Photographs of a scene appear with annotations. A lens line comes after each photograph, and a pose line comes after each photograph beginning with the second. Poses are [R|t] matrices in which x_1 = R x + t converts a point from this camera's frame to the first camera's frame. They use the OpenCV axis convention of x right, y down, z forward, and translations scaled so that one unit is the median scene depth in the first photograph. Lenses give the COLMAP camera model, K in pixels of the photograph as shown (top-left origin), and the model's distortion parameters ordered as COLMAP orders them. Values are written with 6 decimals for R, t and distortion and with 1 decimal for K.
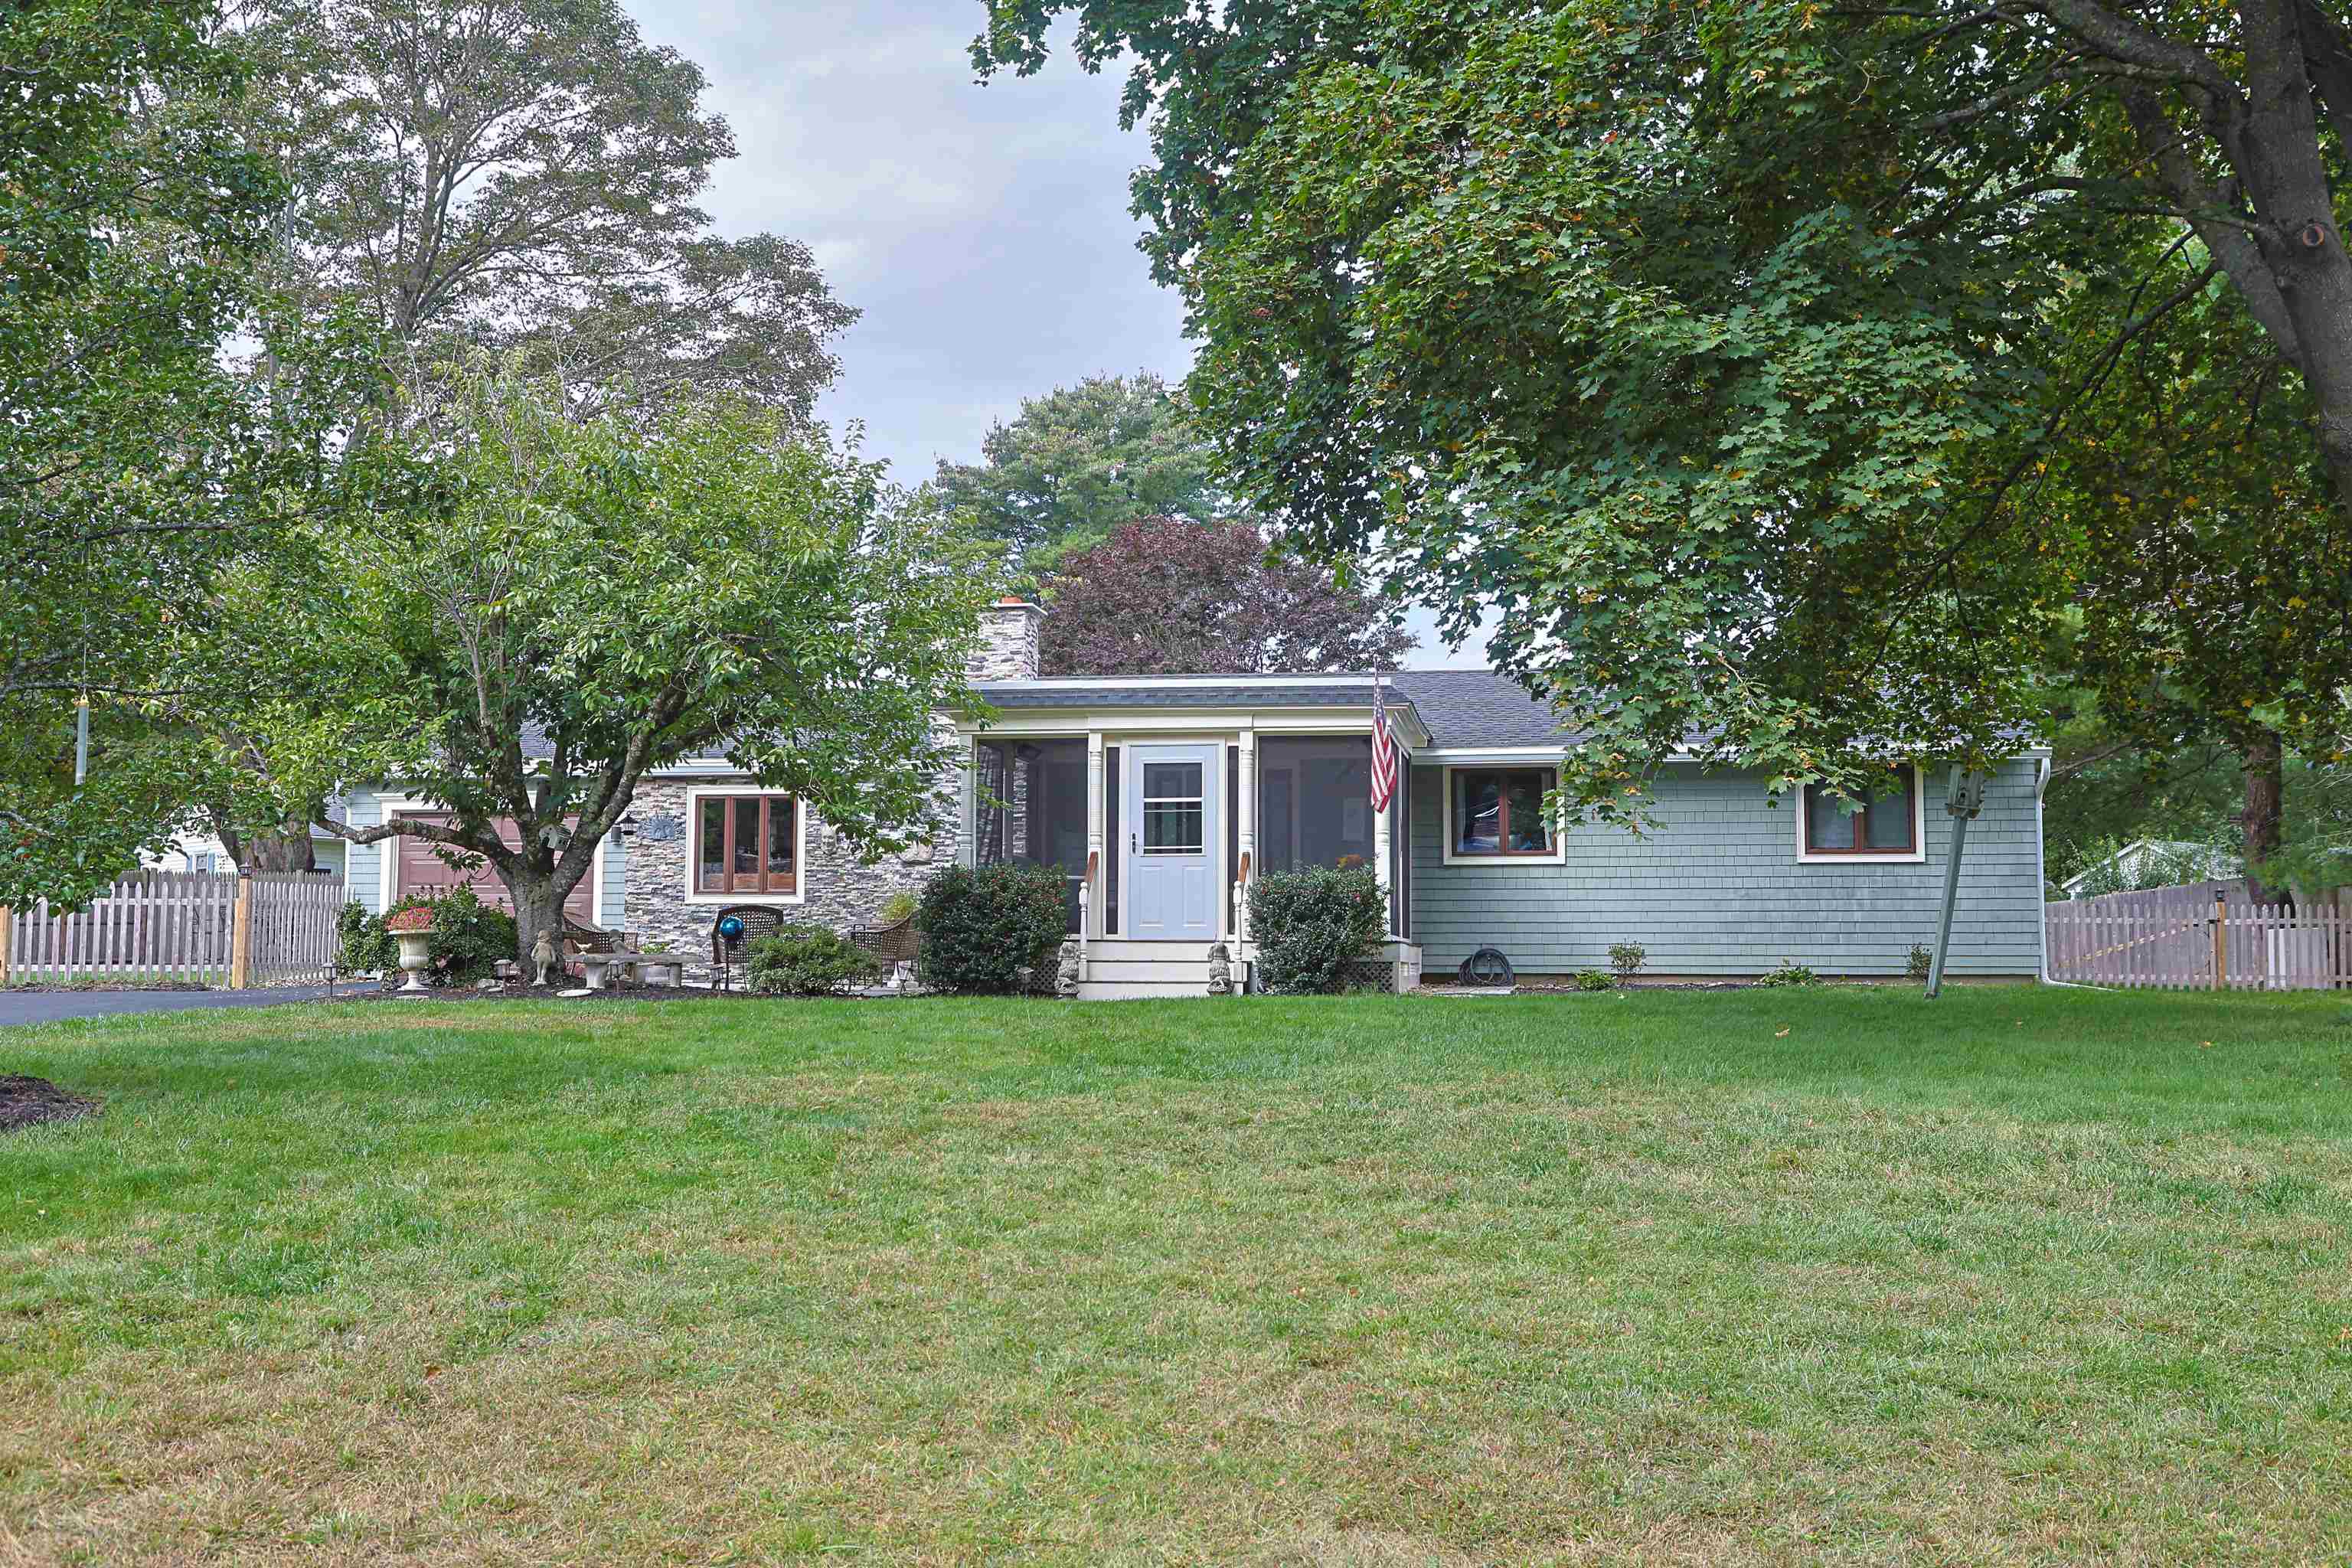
lens RADIAL K [[2254.0, 0, 1176.0], [0, 2254.0, 784.0], [0, 0, 1]] dist [-0.011045, 0.010641]
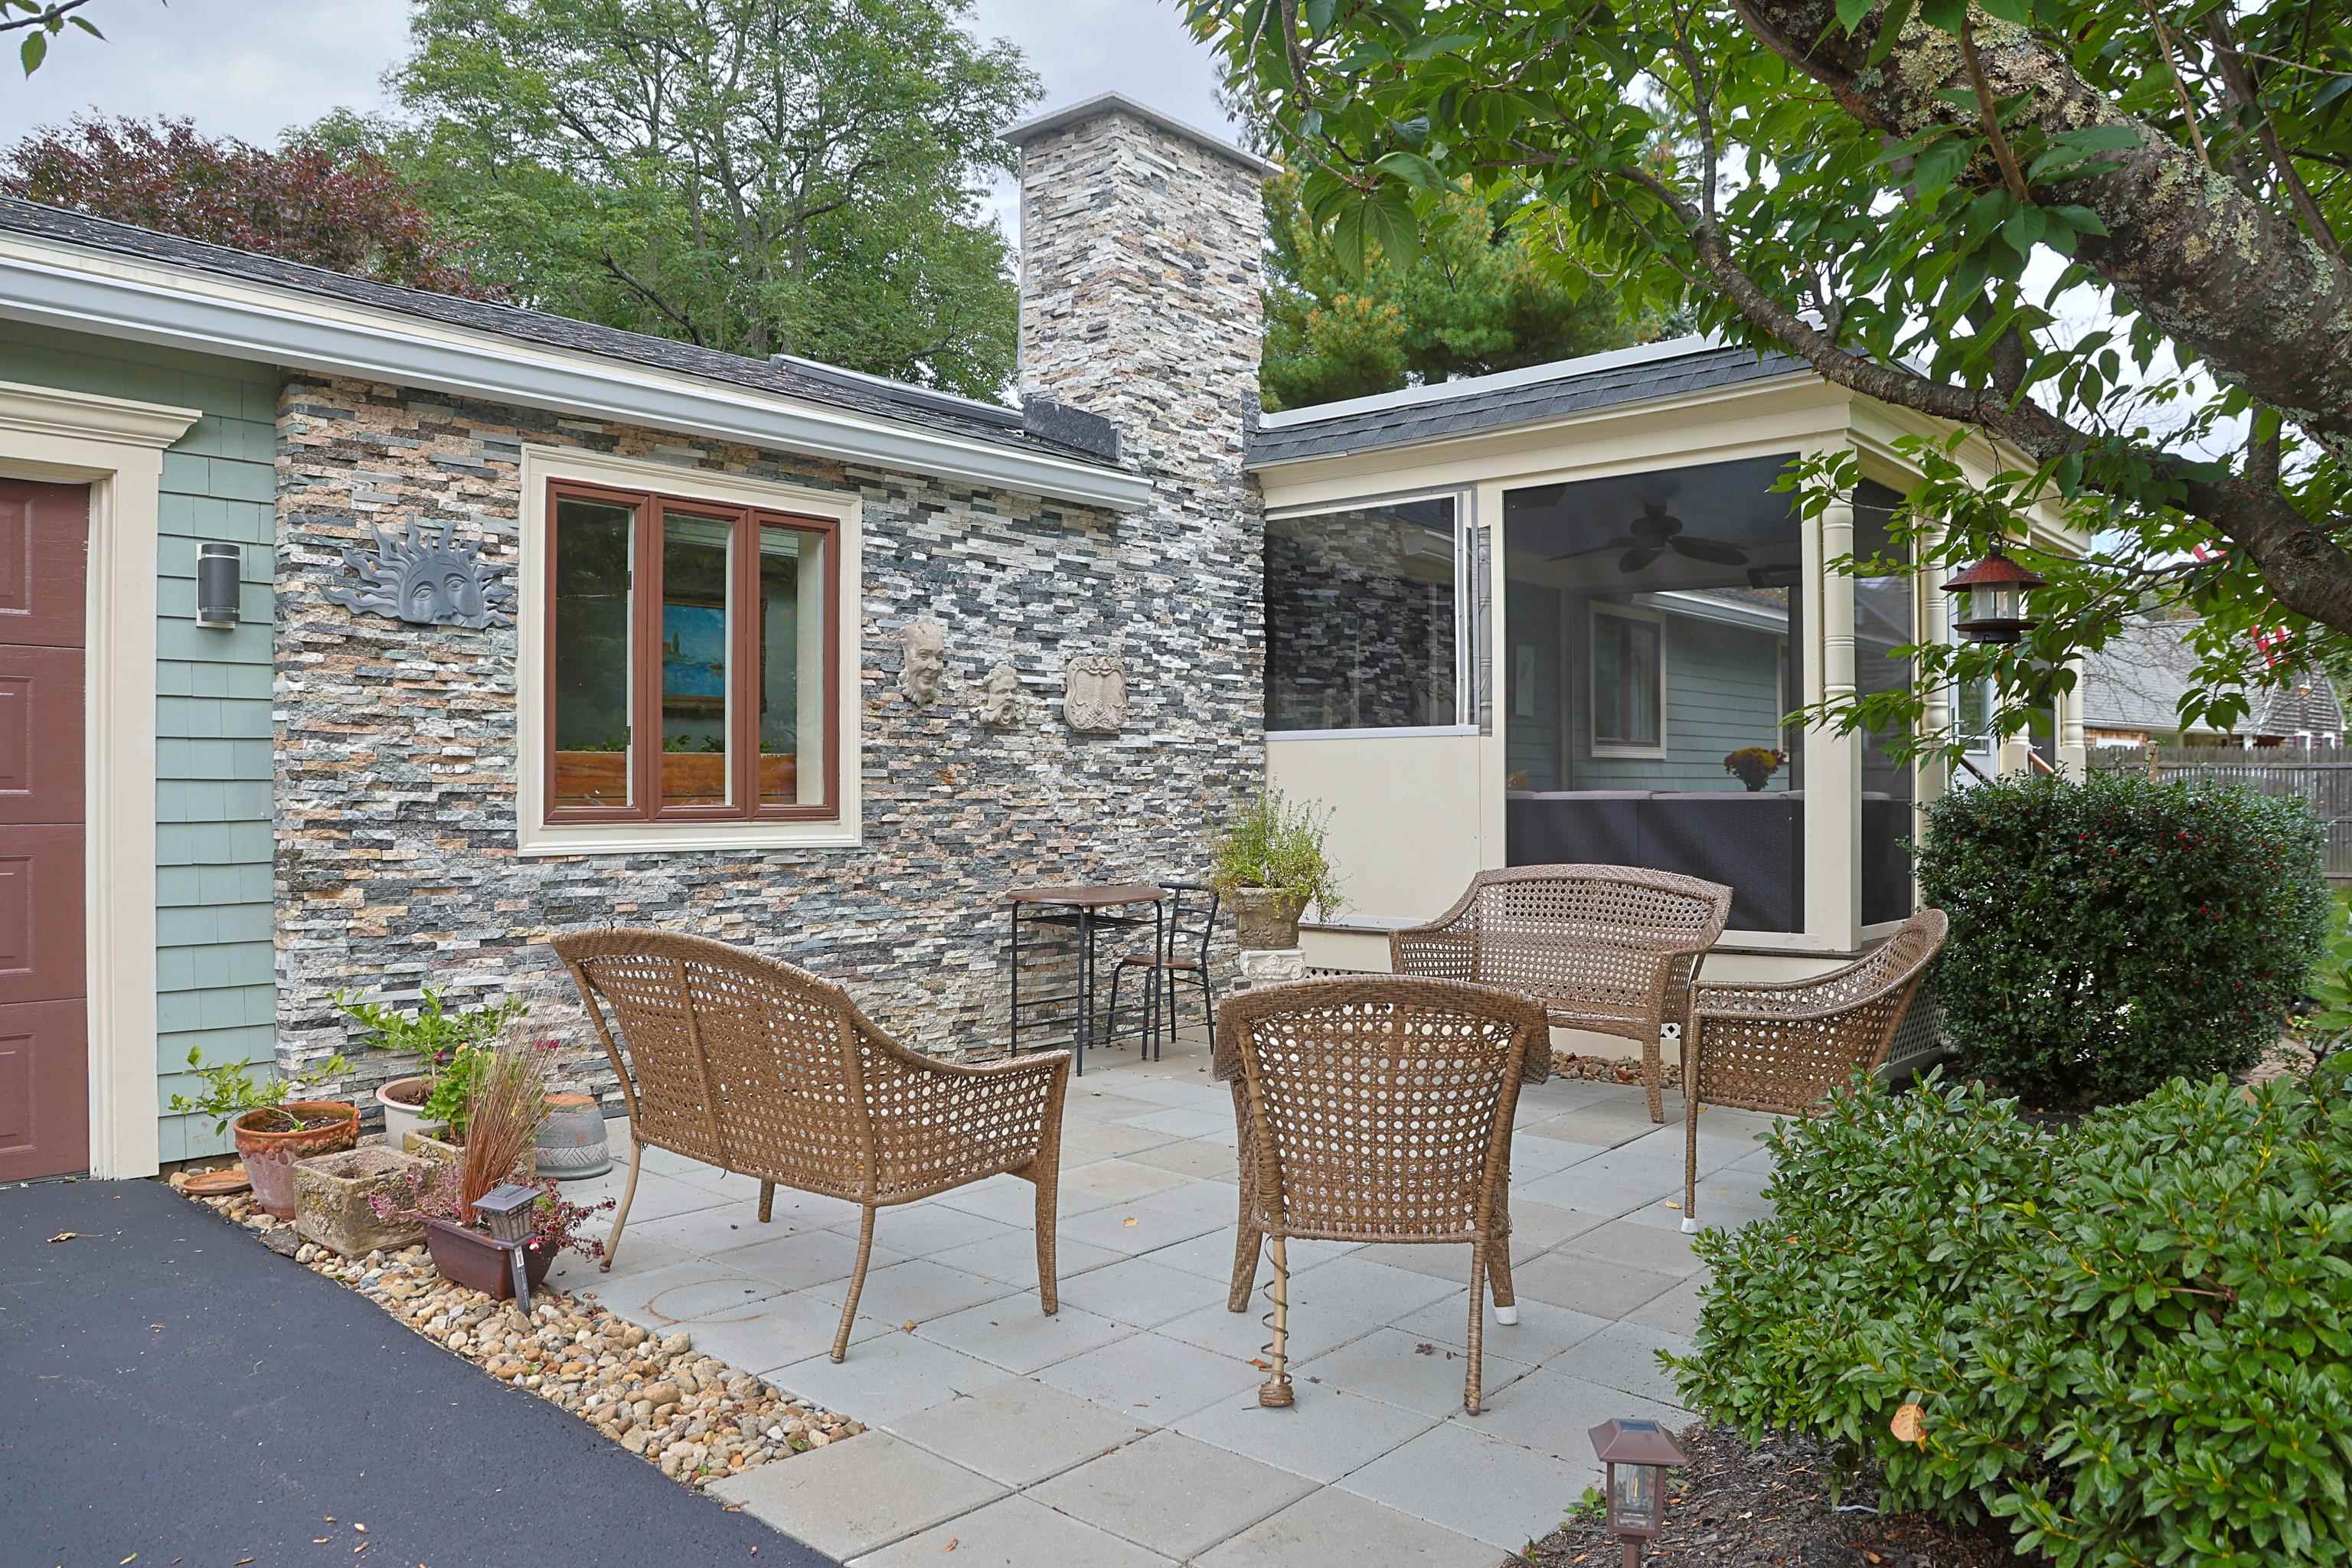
lens RADIAL K [[1667.1, 0, 1176.0], [0, 1667.1, 784.0], [0, 0, 1]] dist [-0.114249, 0.041520]
pose [[0.525760, -0.003251, 0.850627, -0.490821], [-0.068305, 0.996602, 0.046027, 0.040351], [-0.847886, -0.082301, 0.523752, 1.152479]]
